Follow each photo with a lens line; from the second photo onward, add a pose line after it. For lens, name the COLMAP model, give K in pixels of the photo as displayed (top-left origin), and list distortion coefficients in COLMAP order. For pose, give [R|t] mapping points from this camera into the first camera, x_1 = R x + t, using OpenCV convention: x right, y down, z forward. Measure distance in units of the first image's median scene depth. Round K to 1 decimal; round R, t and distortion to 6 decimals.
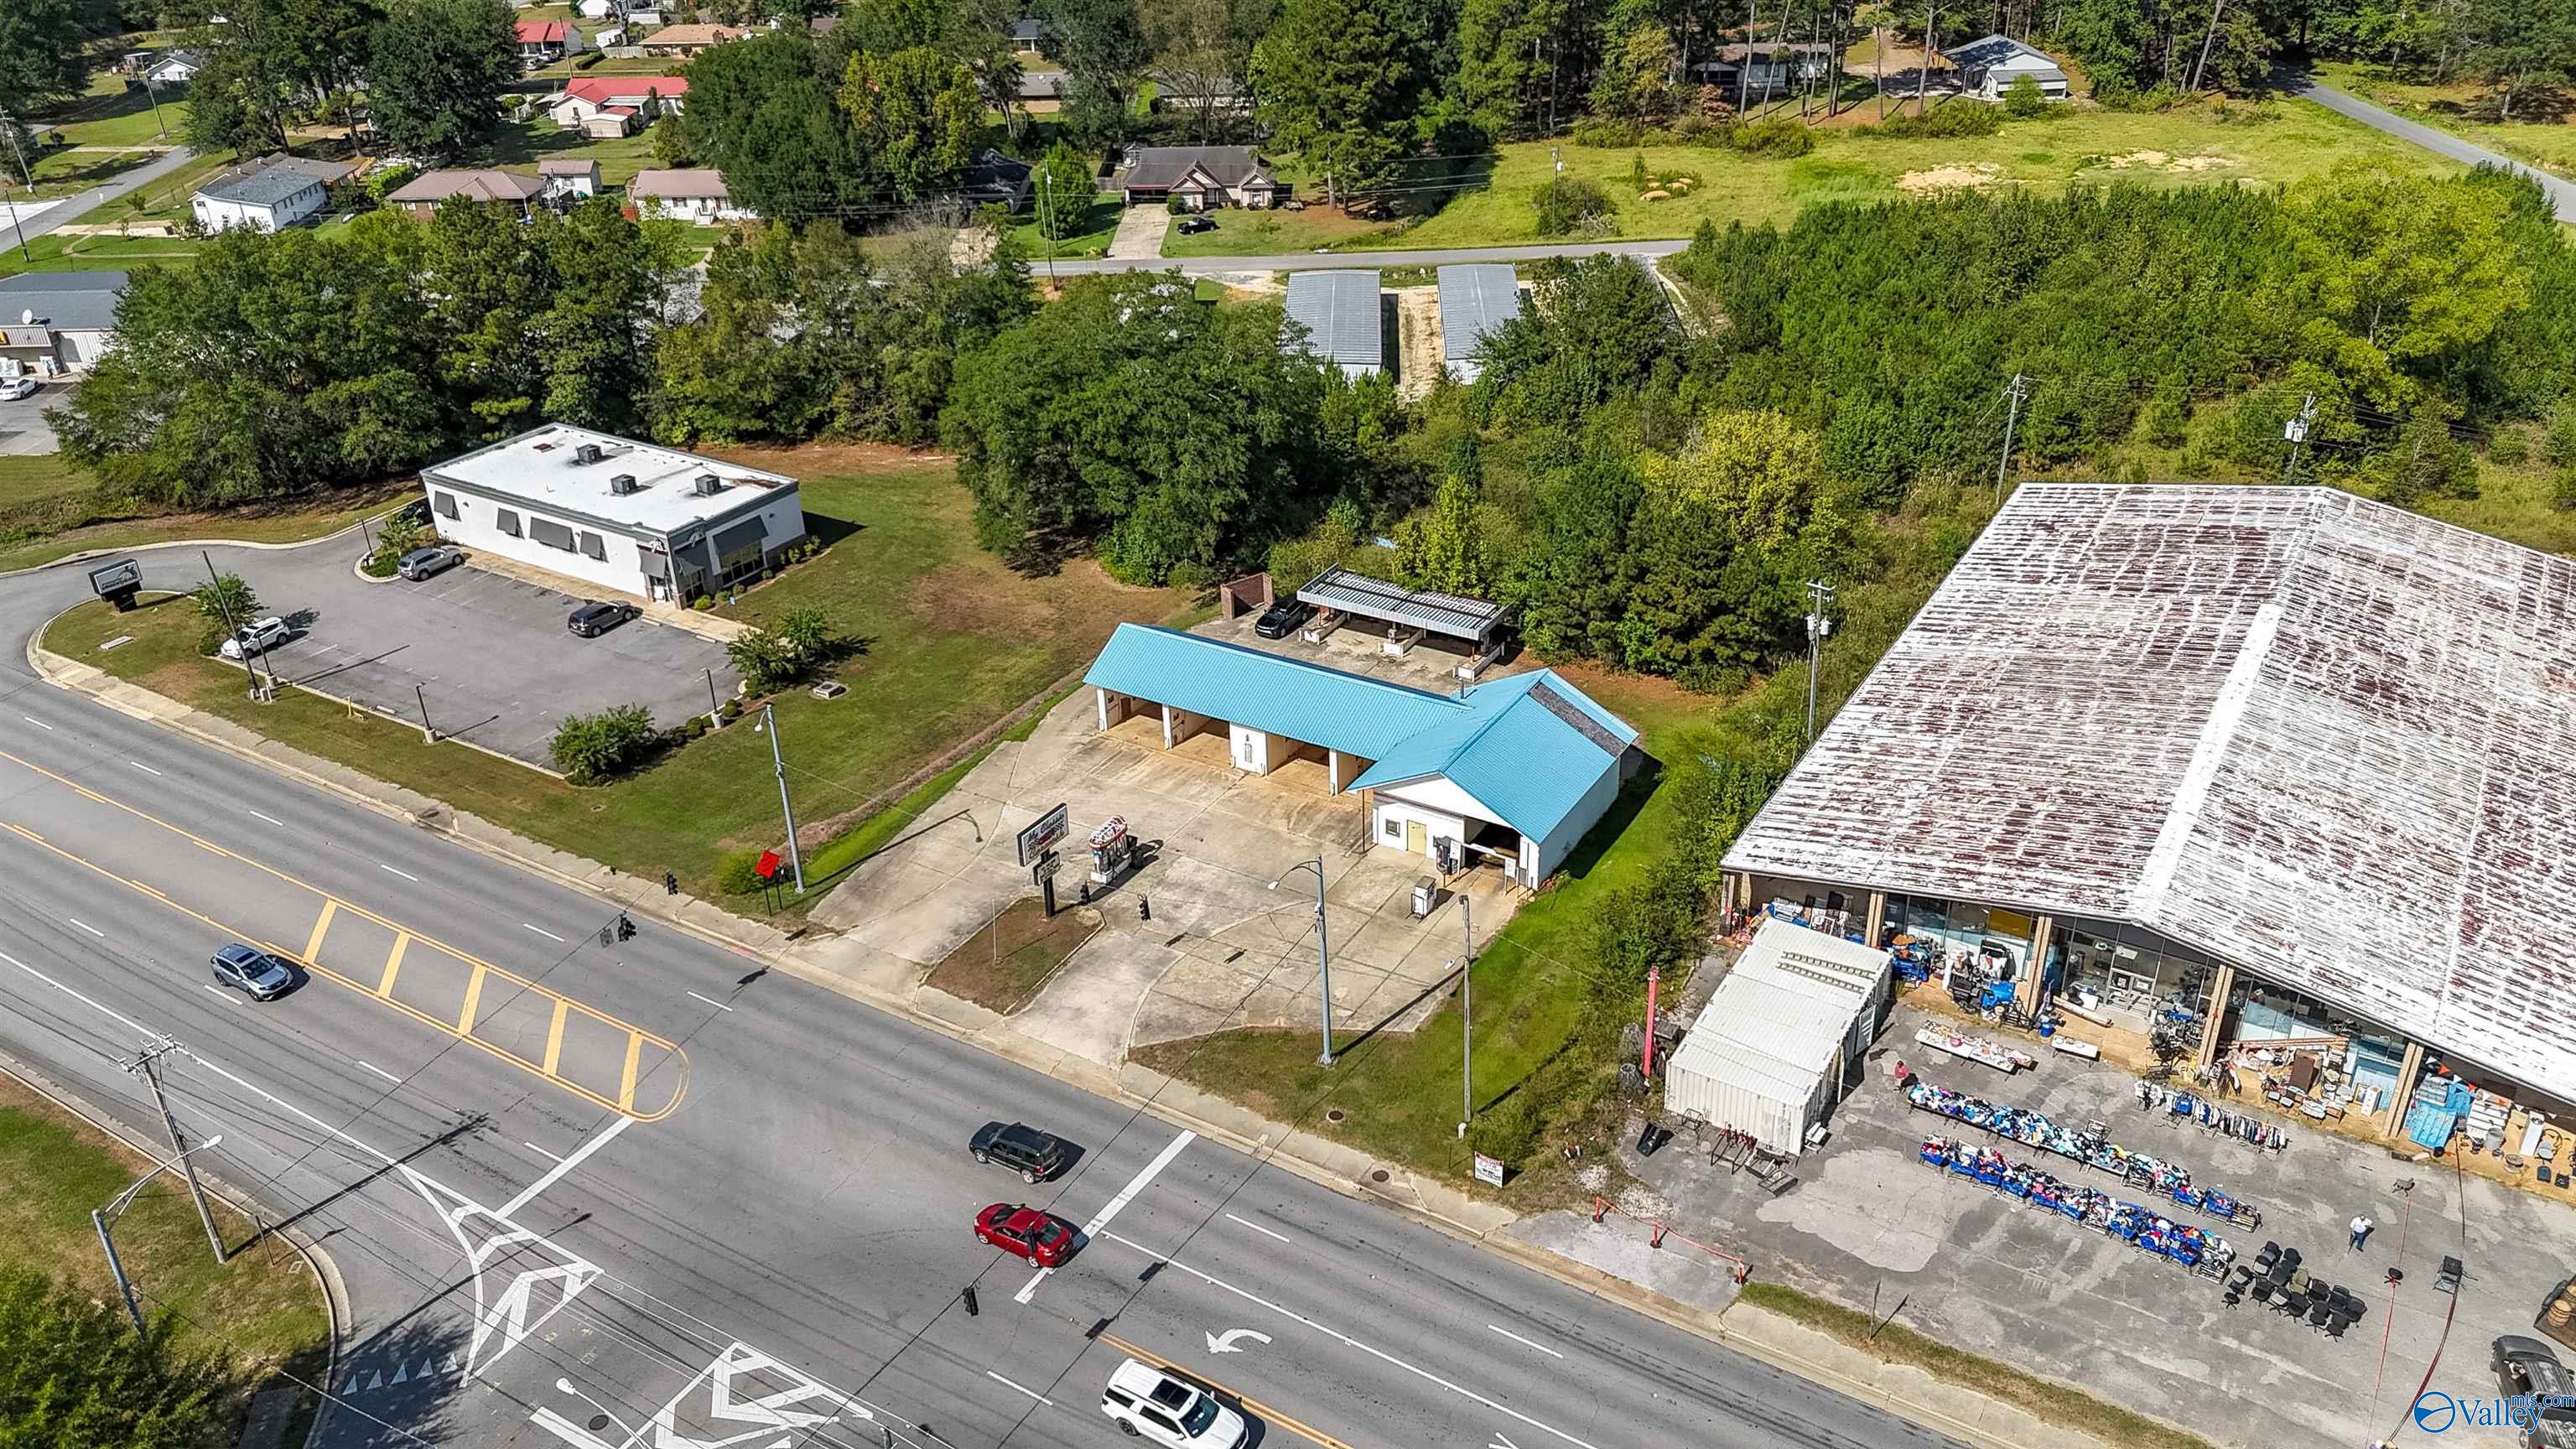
lens RADIAL K [[1905.5, 0, 1297.9], [0, 1905.5, 719.4], [0, 0, 1]] dist [0.053466, -0.044286]
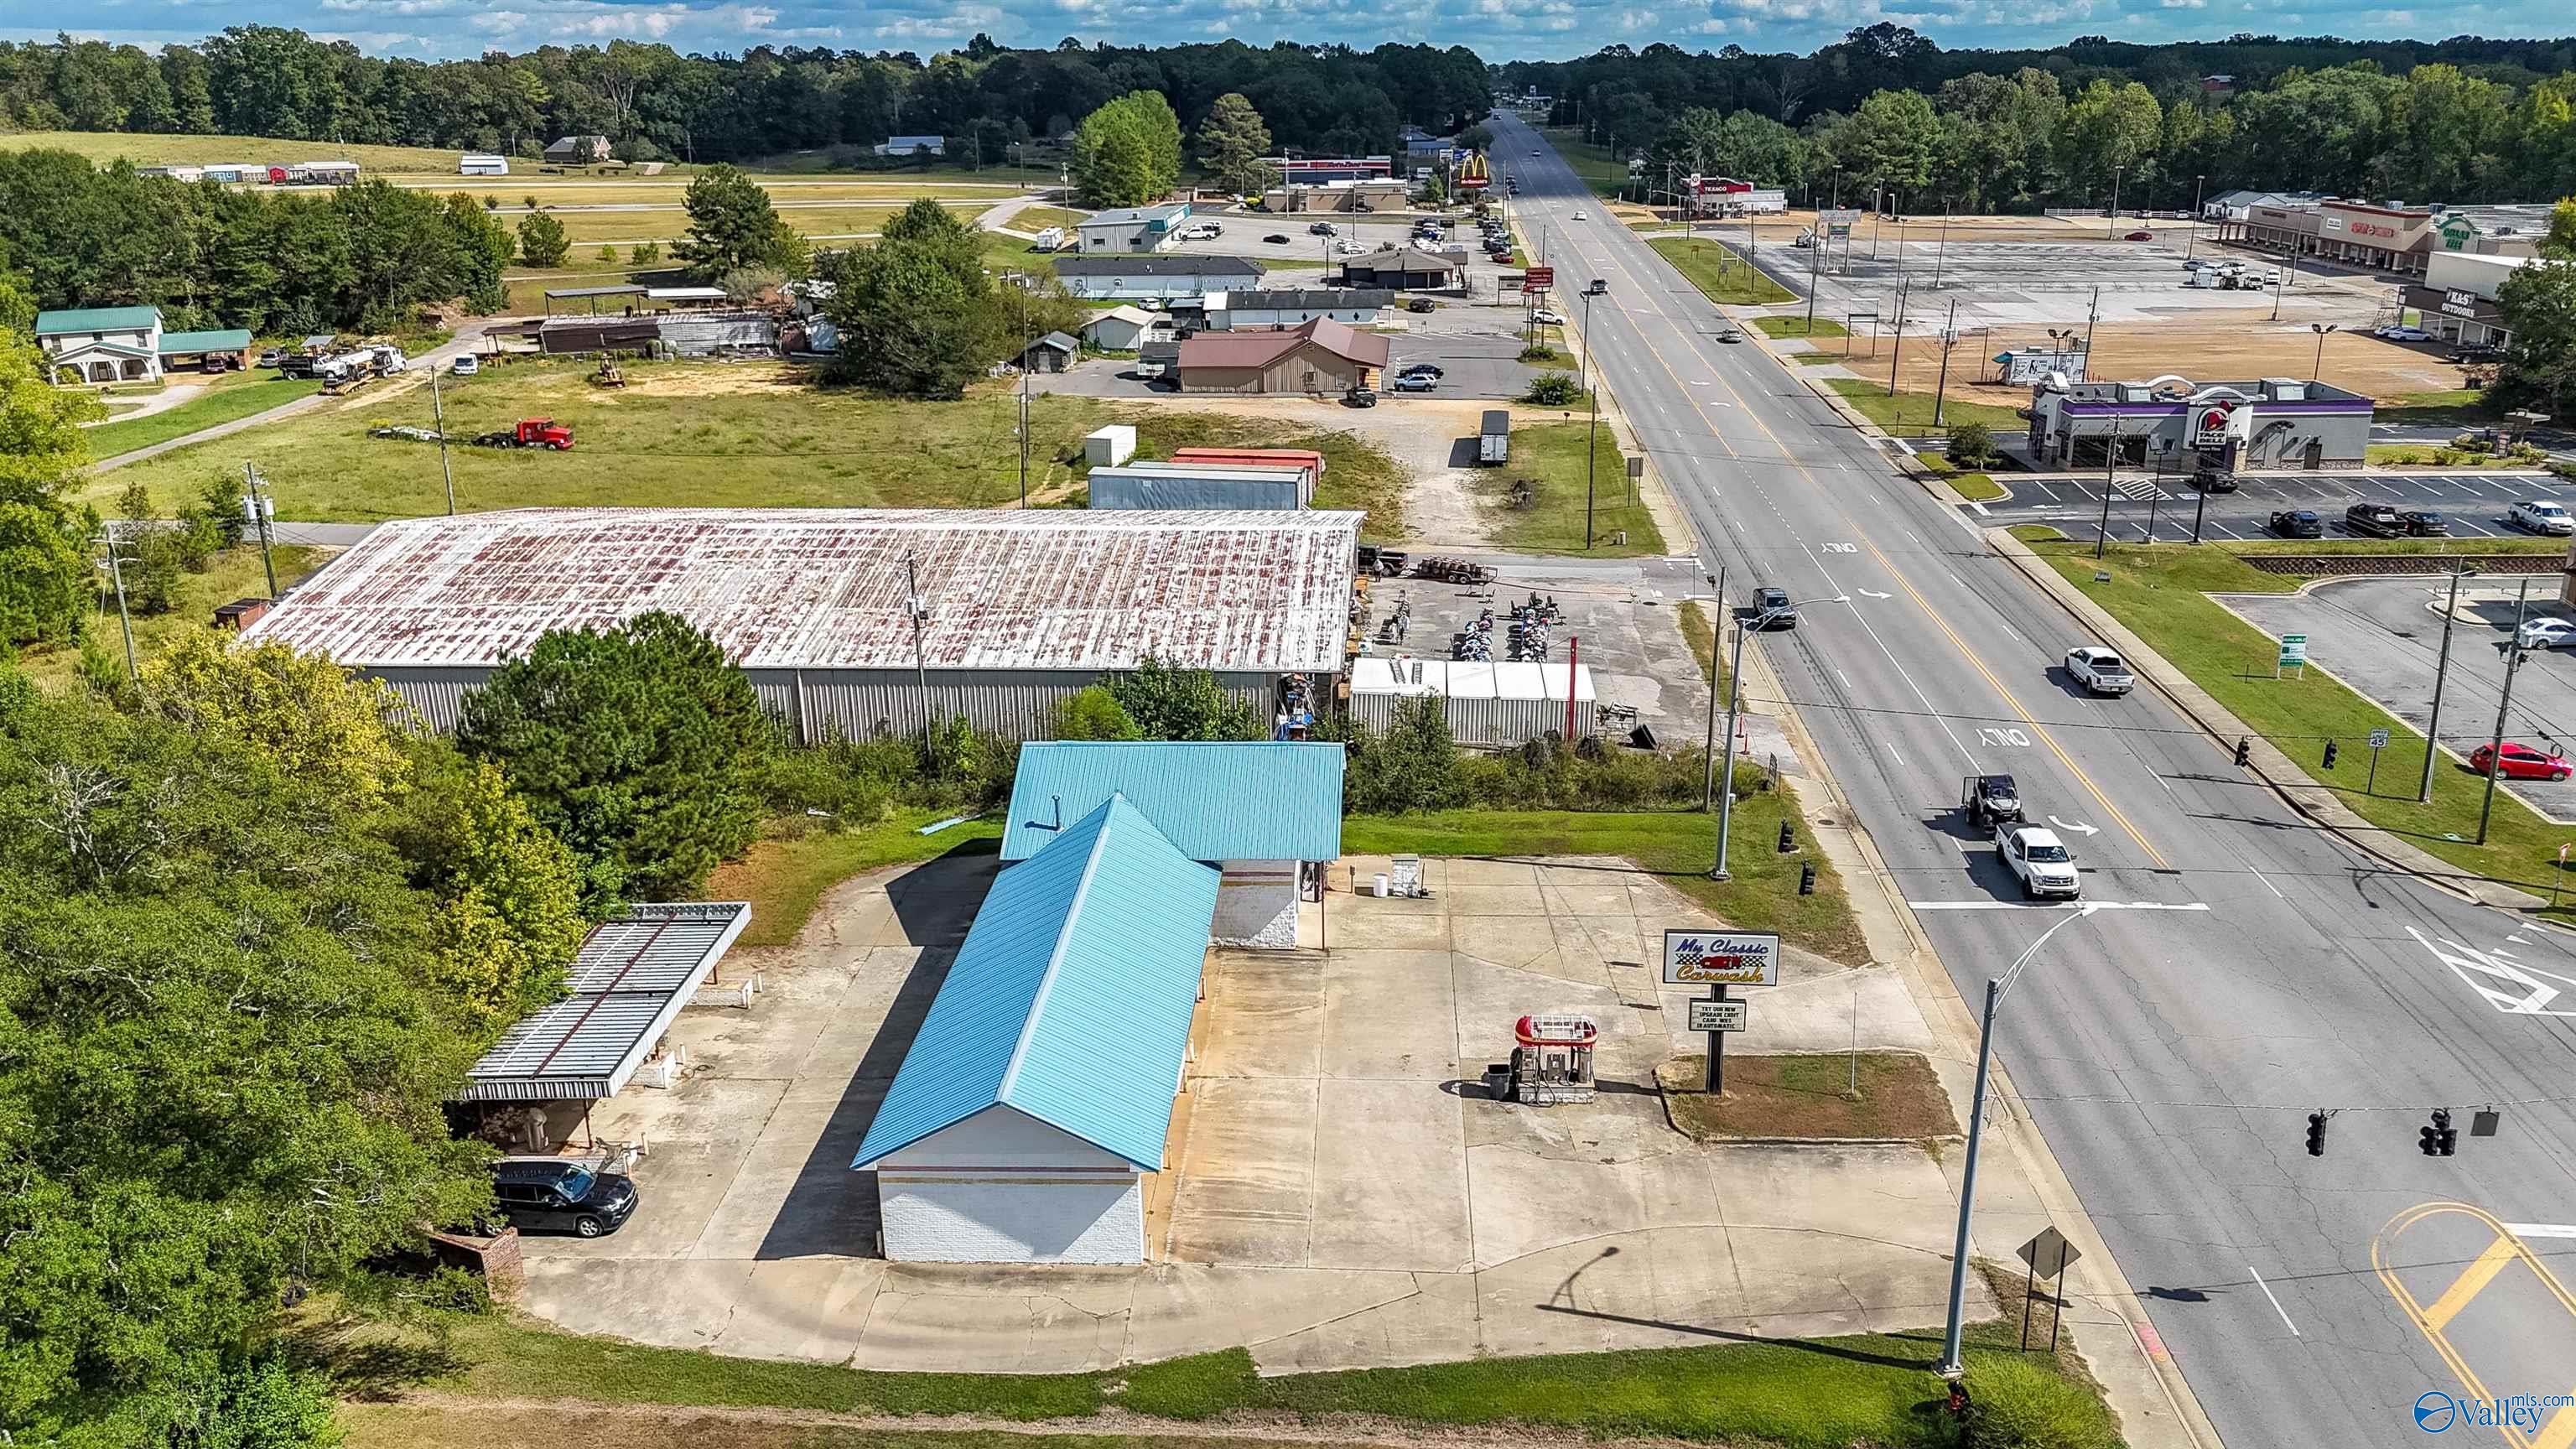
lens RADIAL K [[1905.5, 0, 1299.0], [0, 1905.5, 727.3], [0, 0, 1]] dist [0.053466, -0.044286]
pose [[-0.476183, -0.247395, 0.843828, -0.492372], [0.439751, 0.764000, 0.472147, -0.304200], [-0.761491, 0.595903, -0.255011, 1.024421]]
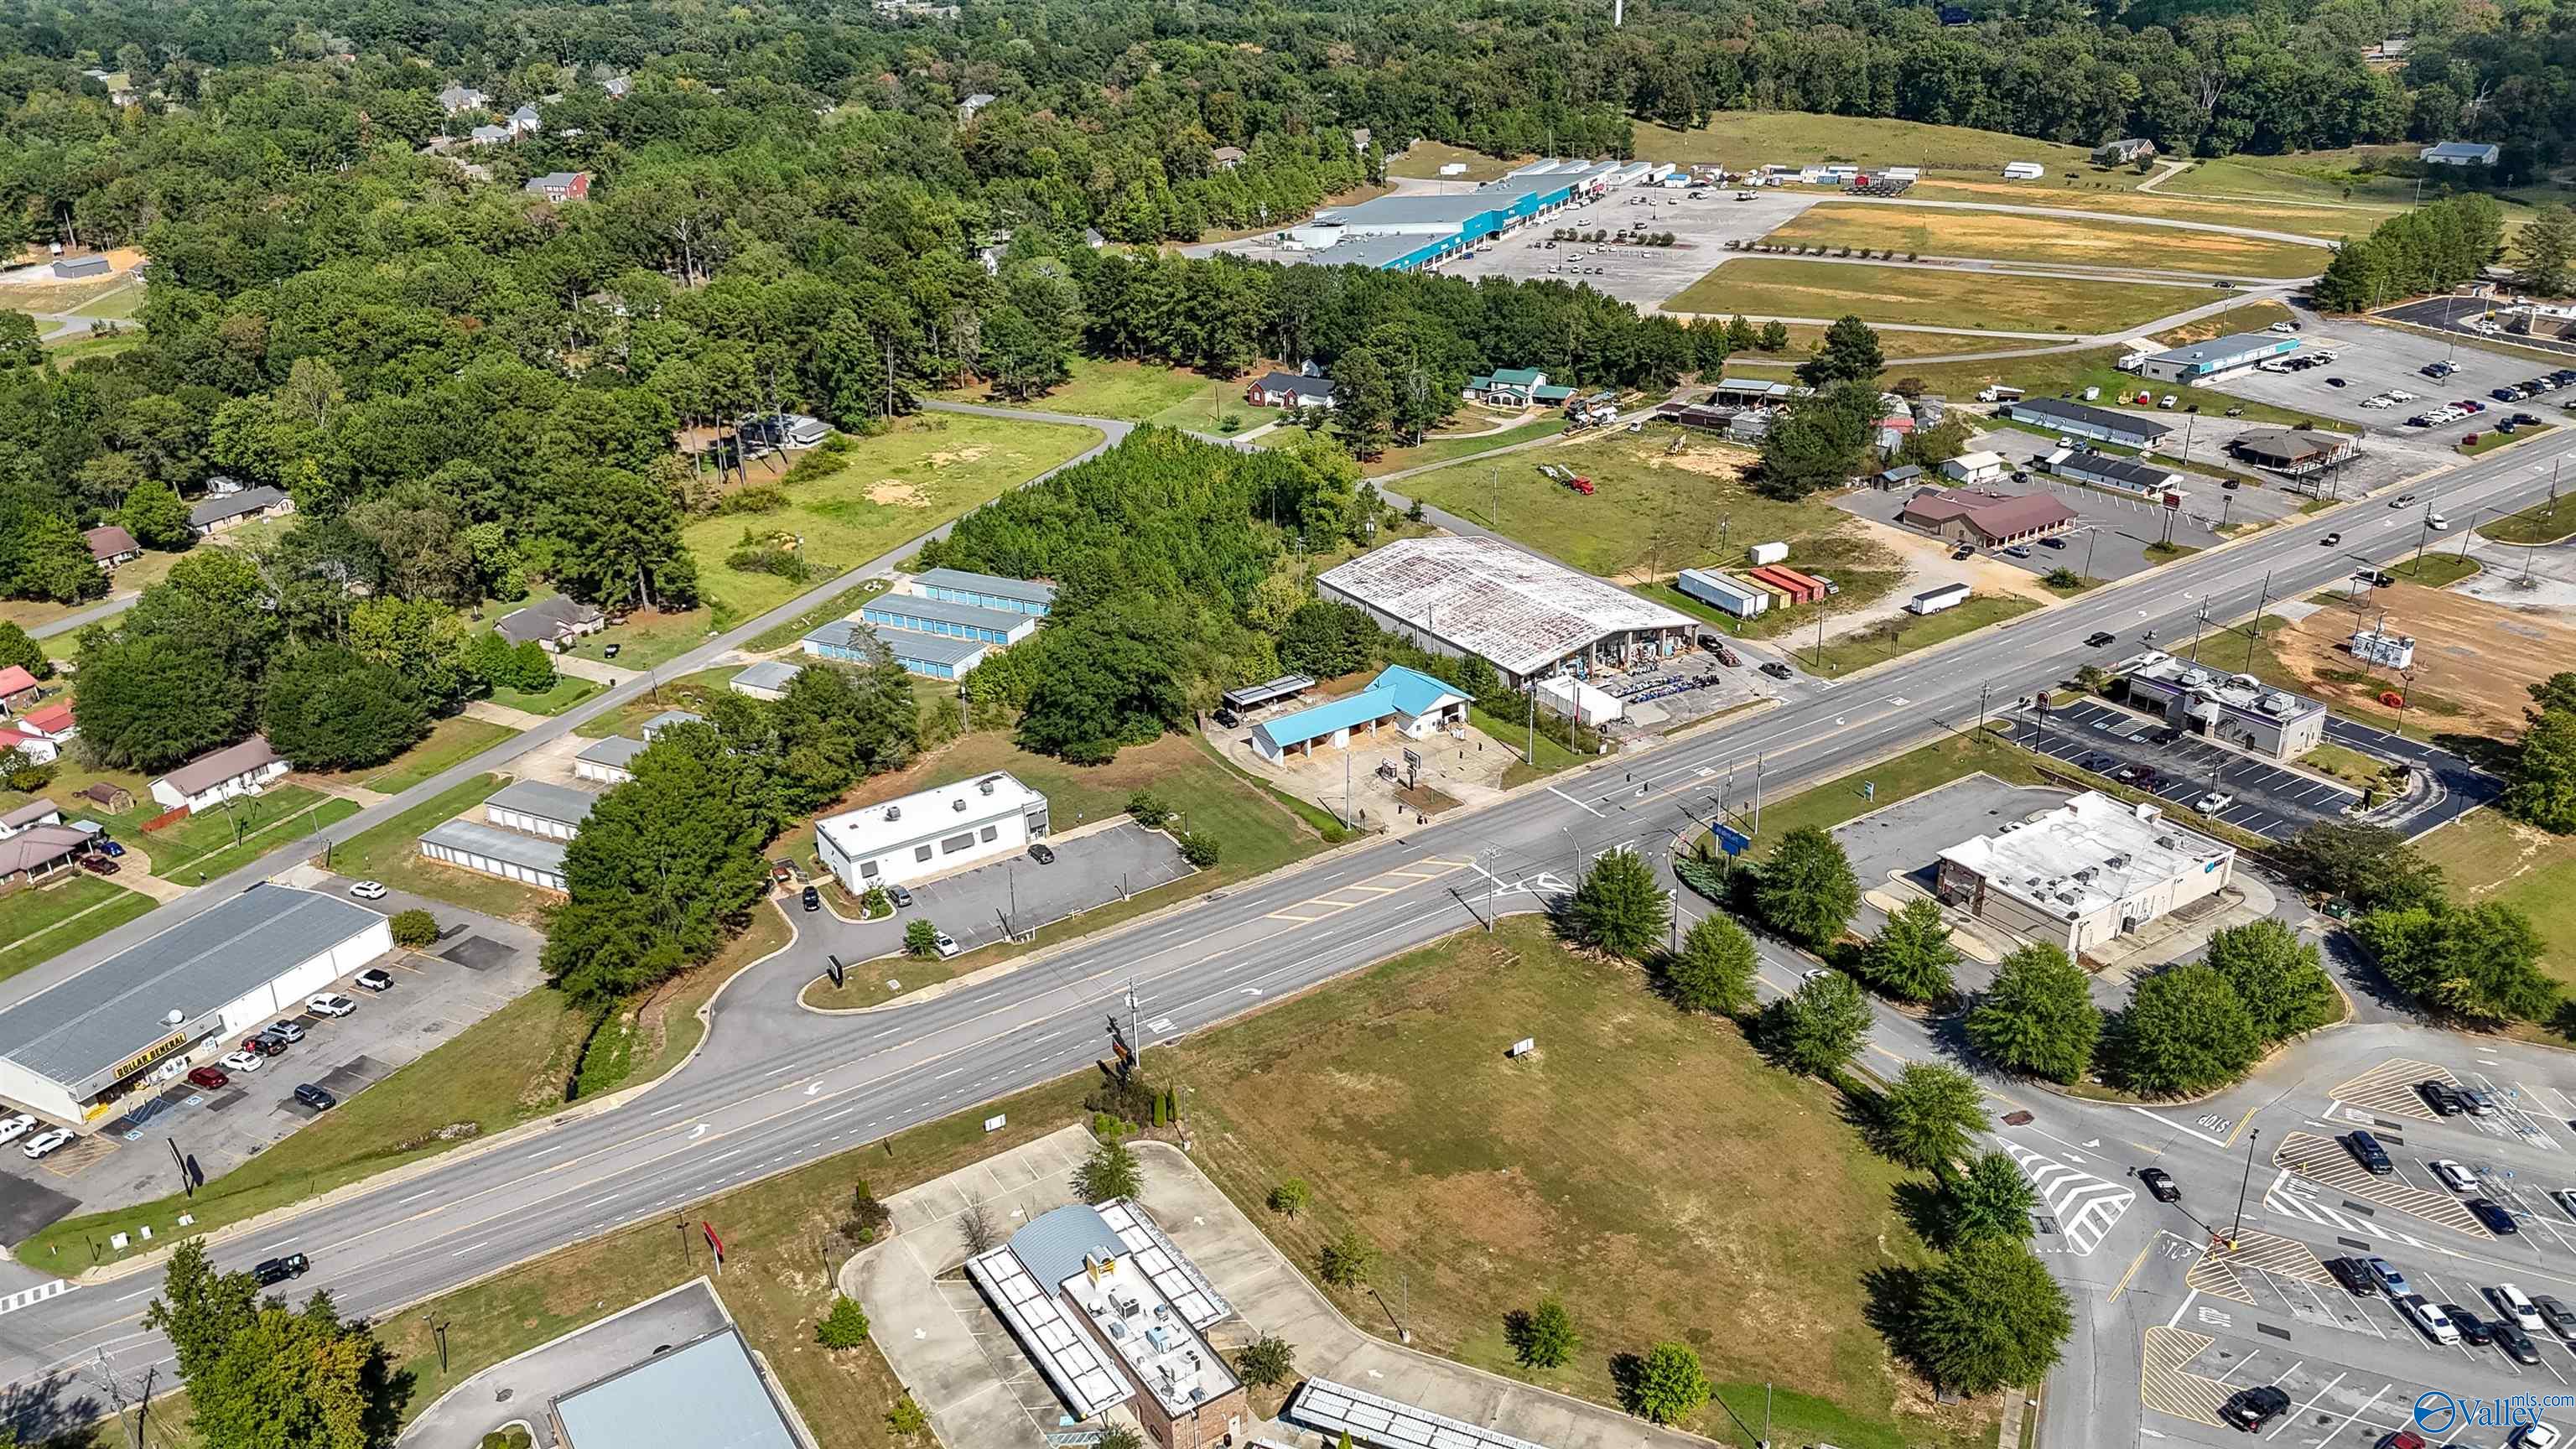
lens RADIAL K [[1905.5, 0, 1287.5], [0, 1905.5, 712.7], [0, 0, 1]] dist [0.053466, -0.044286]
pose [[0.424092, -0.345583, 0.837089, -2.060040], [0.443400, 0.885195, 0.140805, -0.383810], [-0.789647, 0.311451, 0.528636, -0.266067]]
